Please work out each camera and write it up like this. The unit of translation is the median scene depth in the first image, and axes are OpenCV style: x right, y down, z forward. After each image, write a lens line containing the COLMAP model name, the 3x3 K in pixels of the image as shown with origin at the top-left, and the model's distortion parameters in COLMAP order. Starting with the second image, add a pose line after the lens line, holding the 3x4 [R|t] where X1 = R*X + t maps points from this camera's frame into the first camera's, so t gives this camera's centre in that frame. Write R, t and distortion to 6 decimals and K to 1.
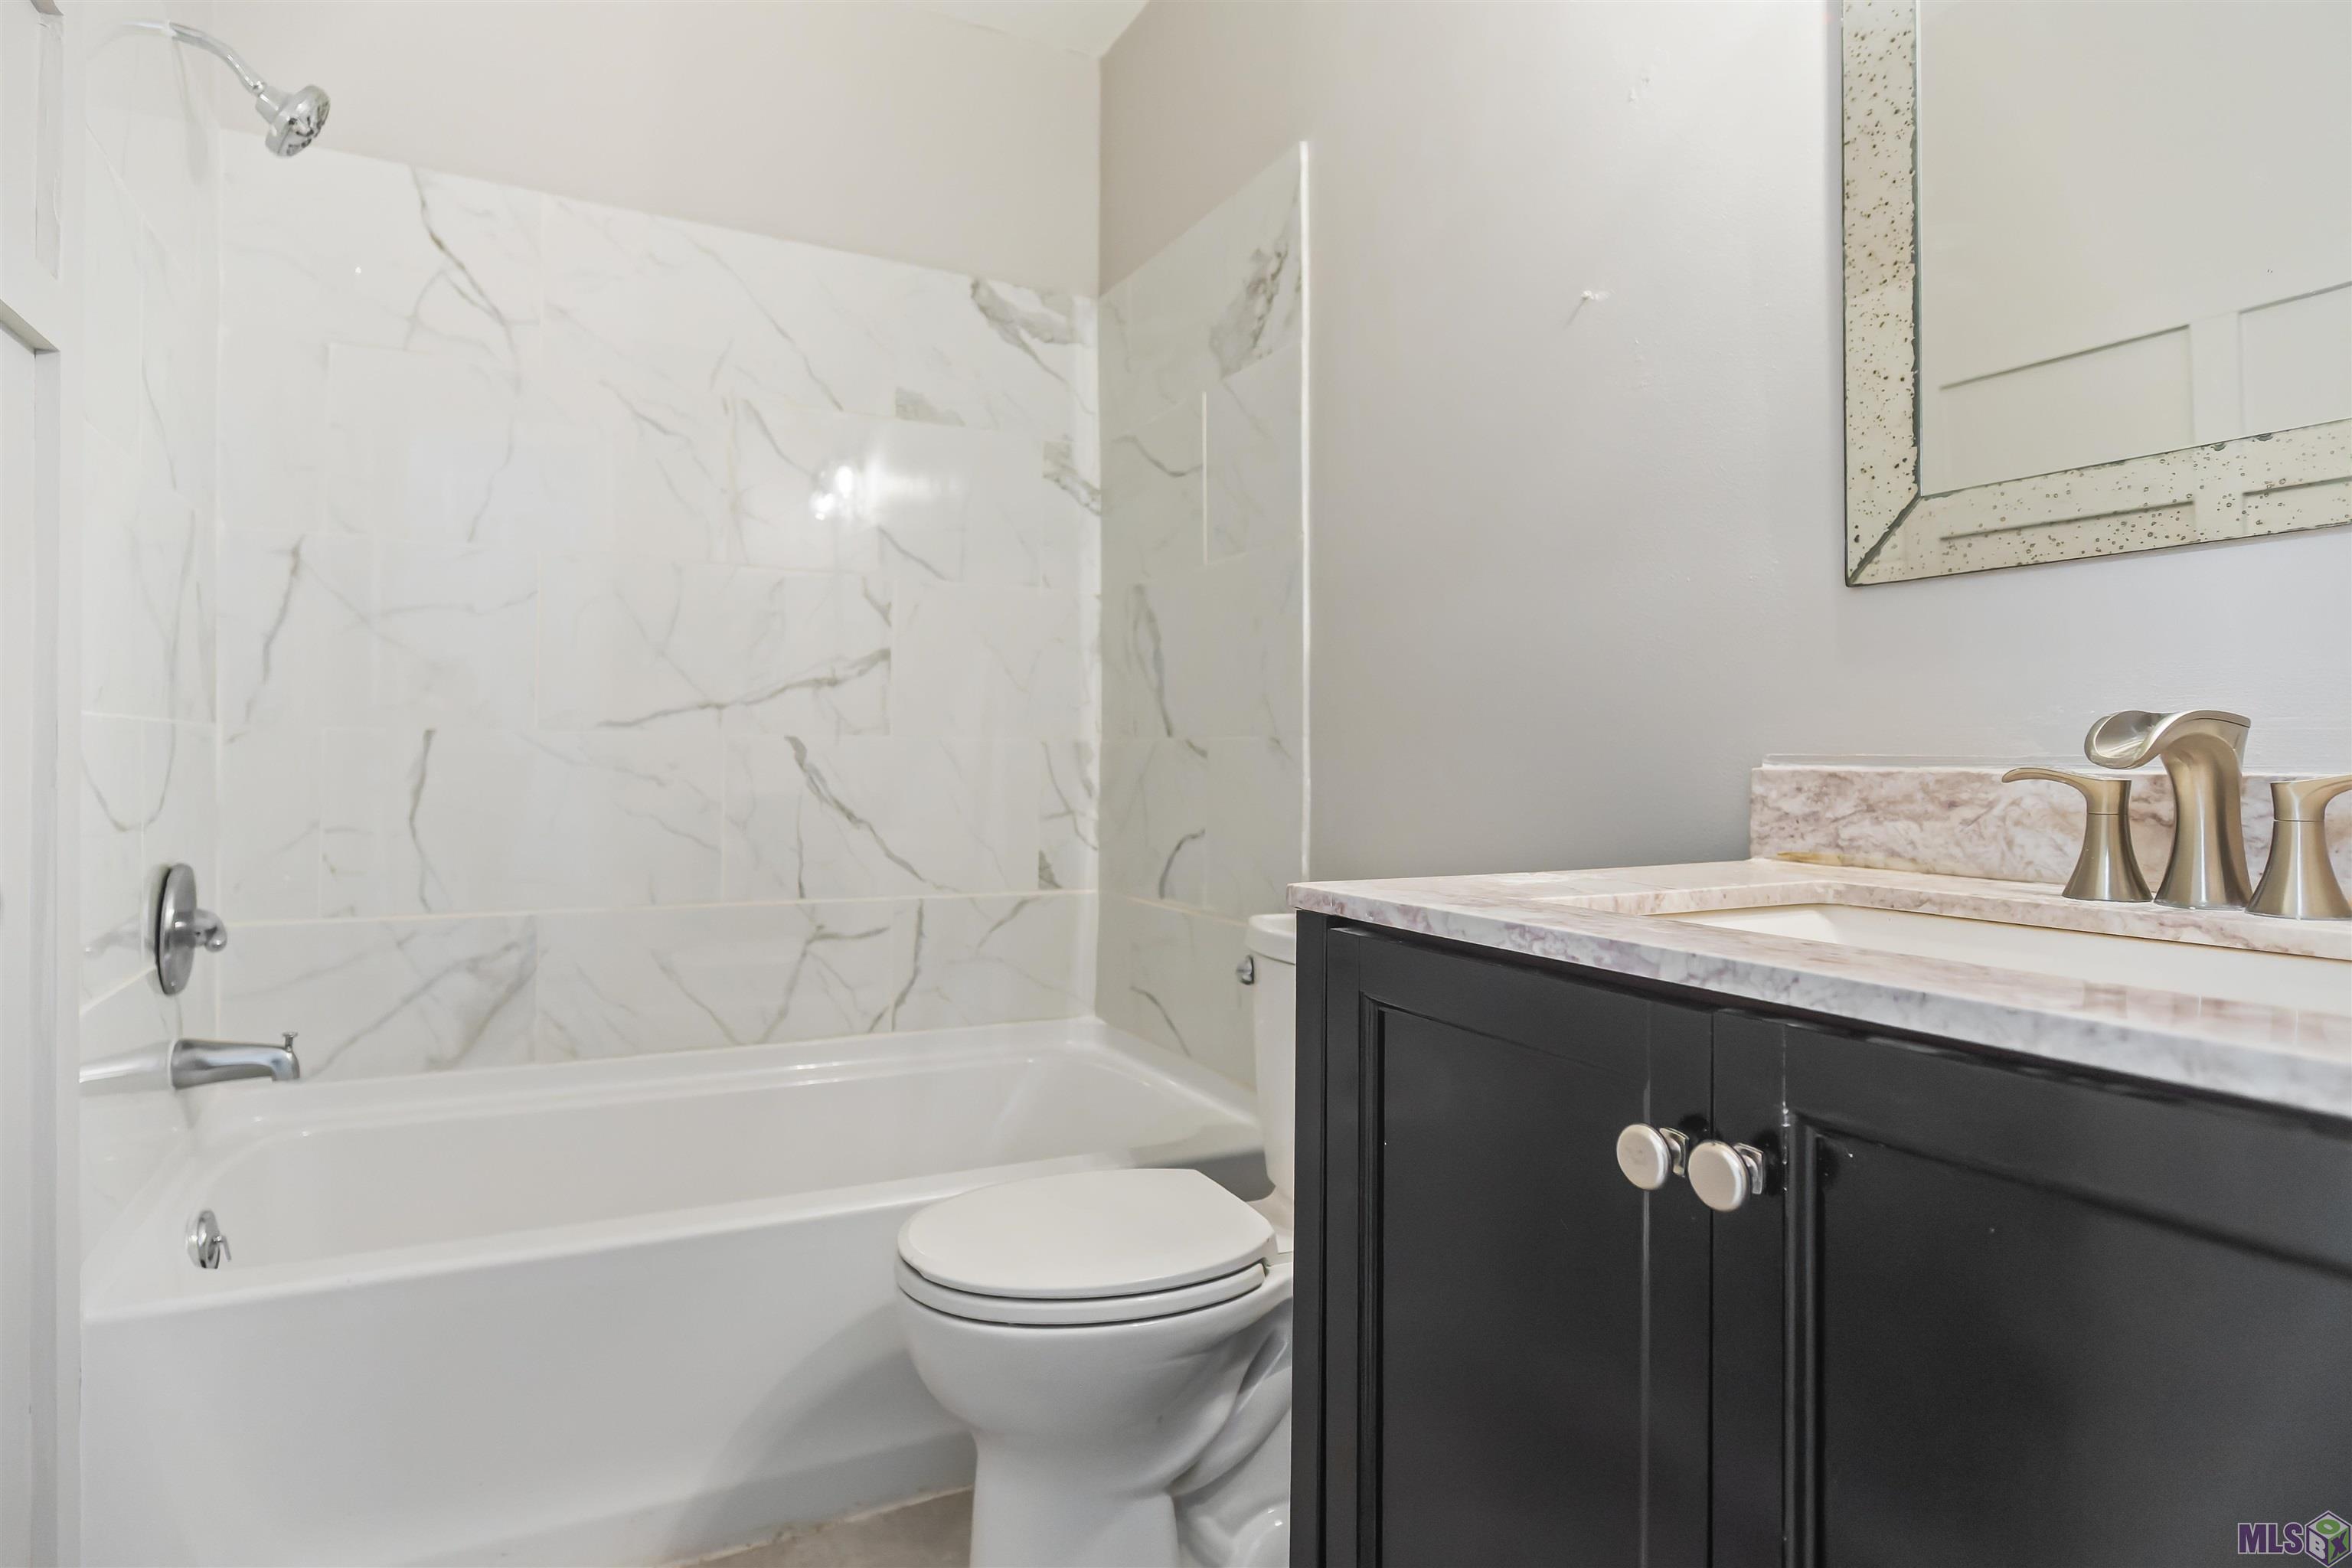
lens RADIAL K [[1258.0, 0, 1175.2], [0, 1258.0, 765.0], [0, 0, 1]] dist [-0.002169, -0.000335]
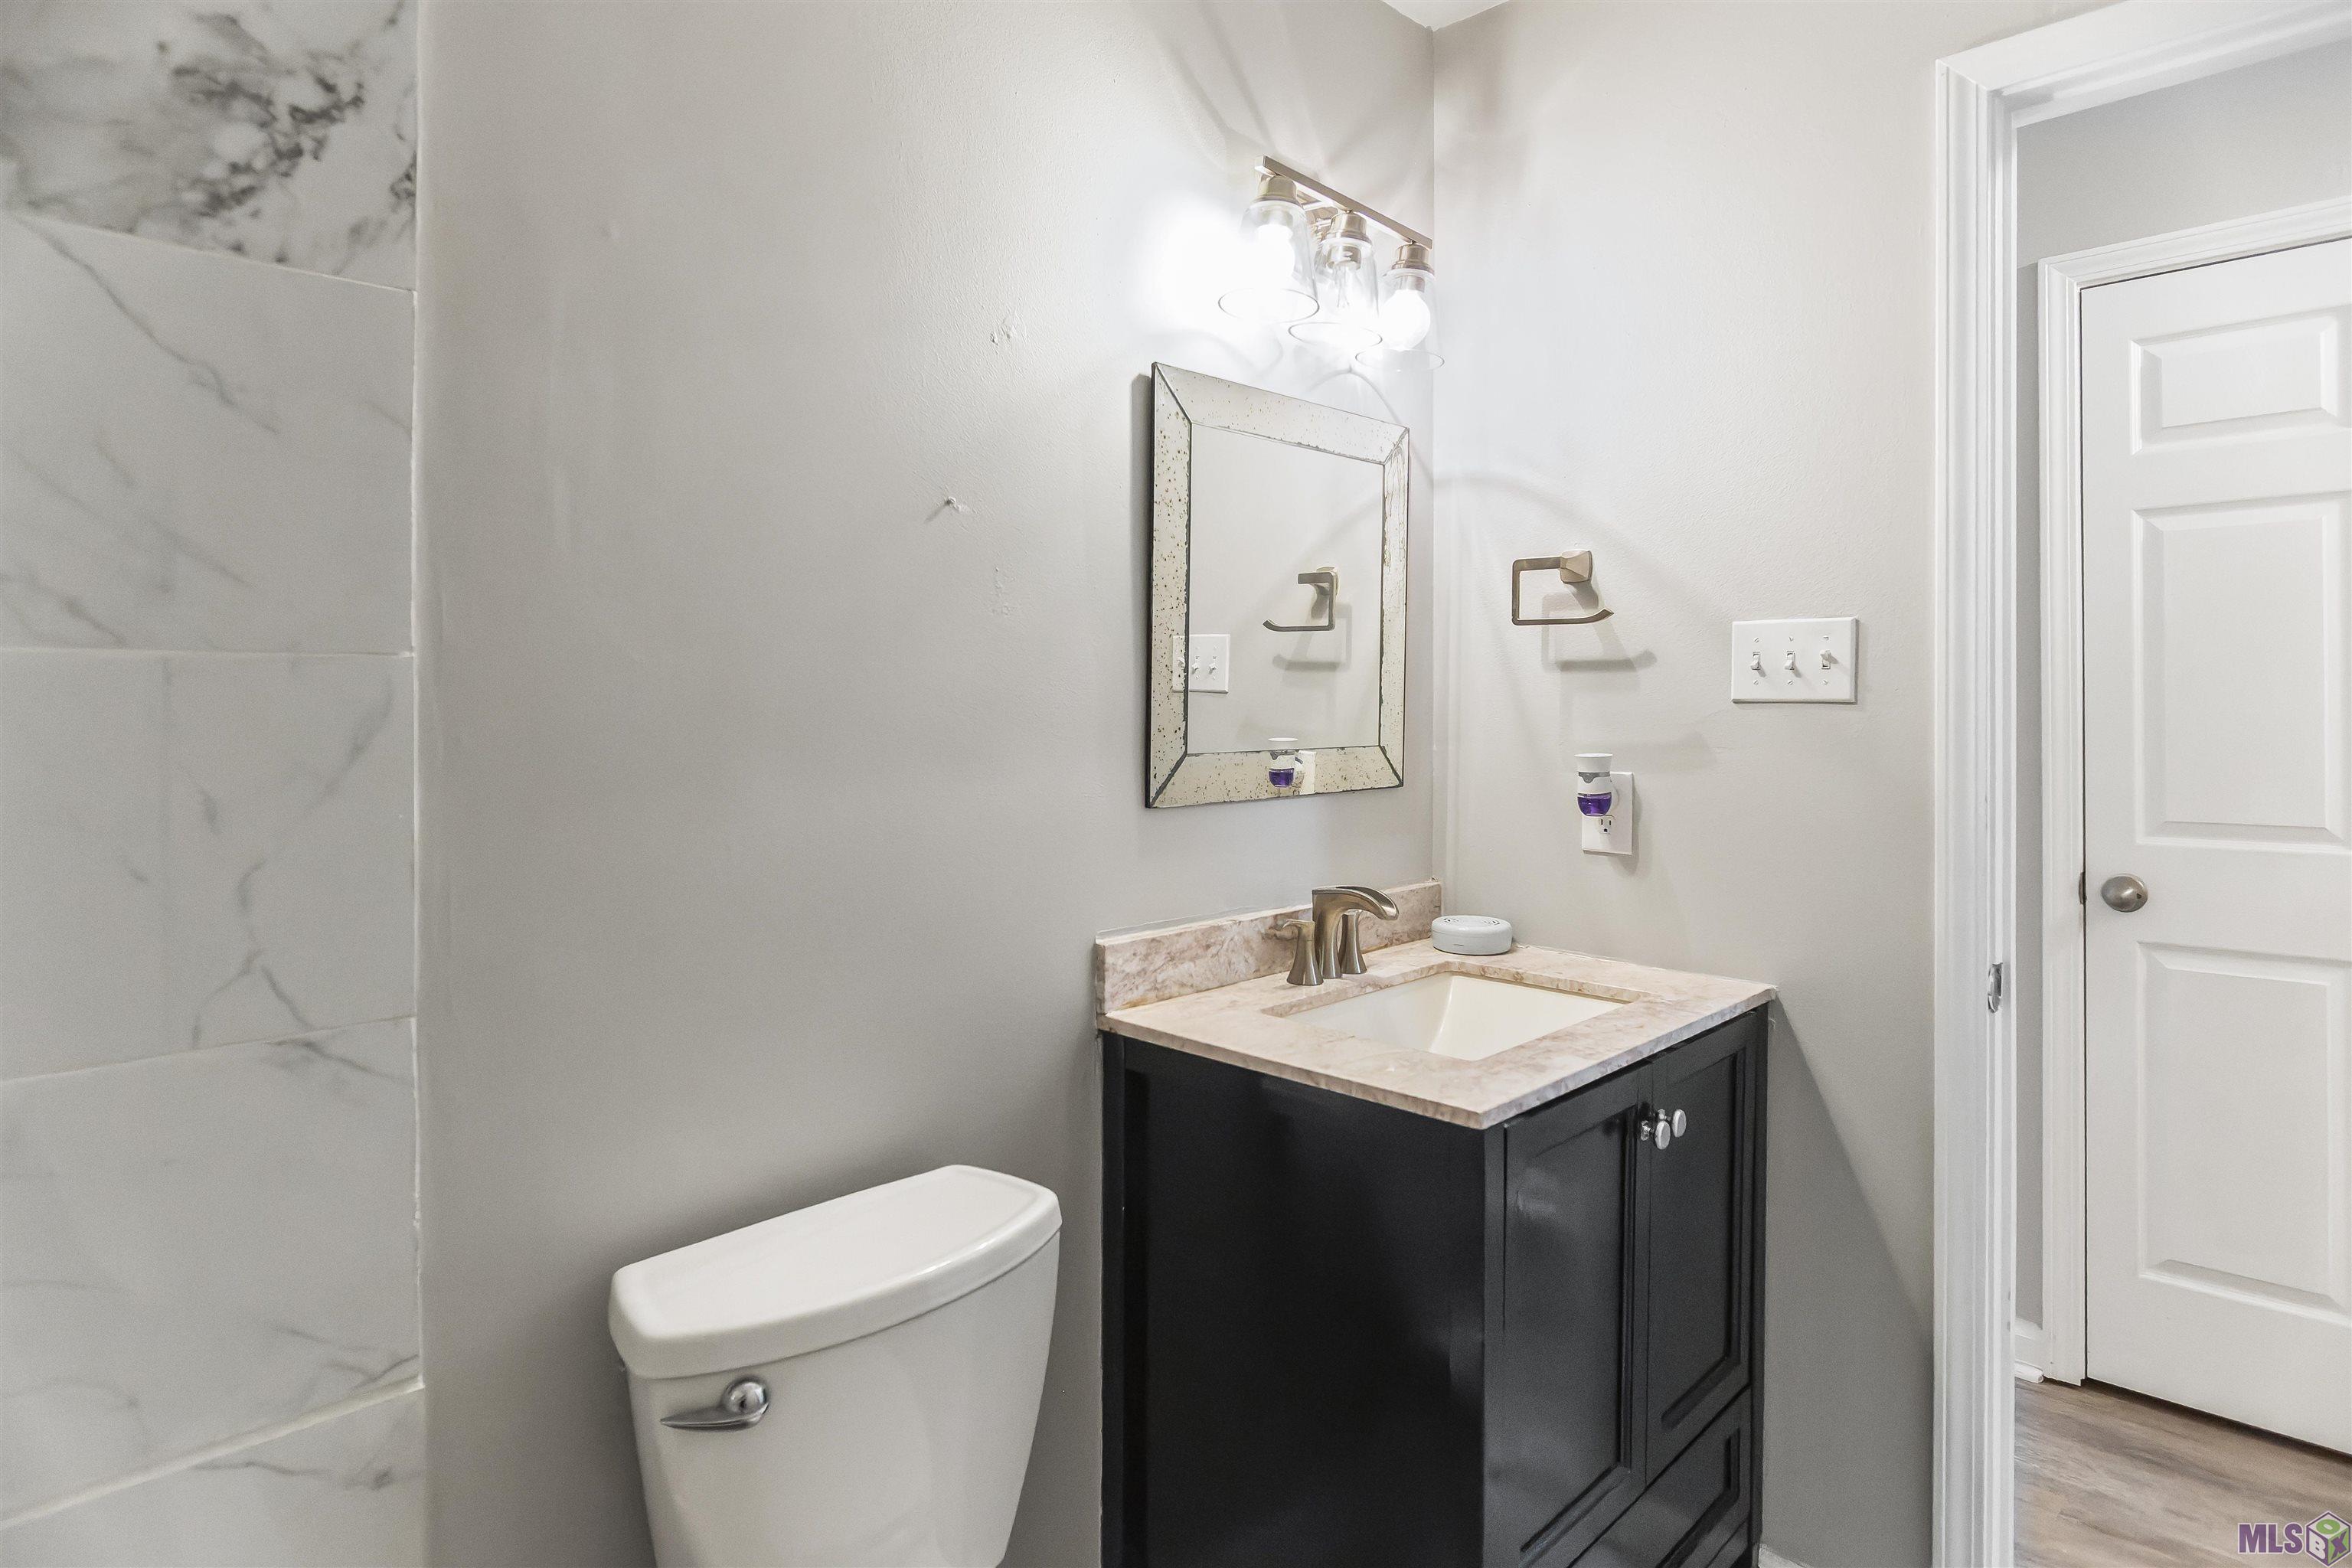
lens RADIAL K [[1258.0, 0, 1182.4], [0, 1258.0, 731.9], [0, 0, 1]] dist [-0.002169, -0.000335]
pose [[-0.293241, -0.026179, 0.955680, -0.863256], [0.001770, 0.999608, 0.027926, -0.272836], [-0.956037, 0.009881, -0.293080, 1.401806]]
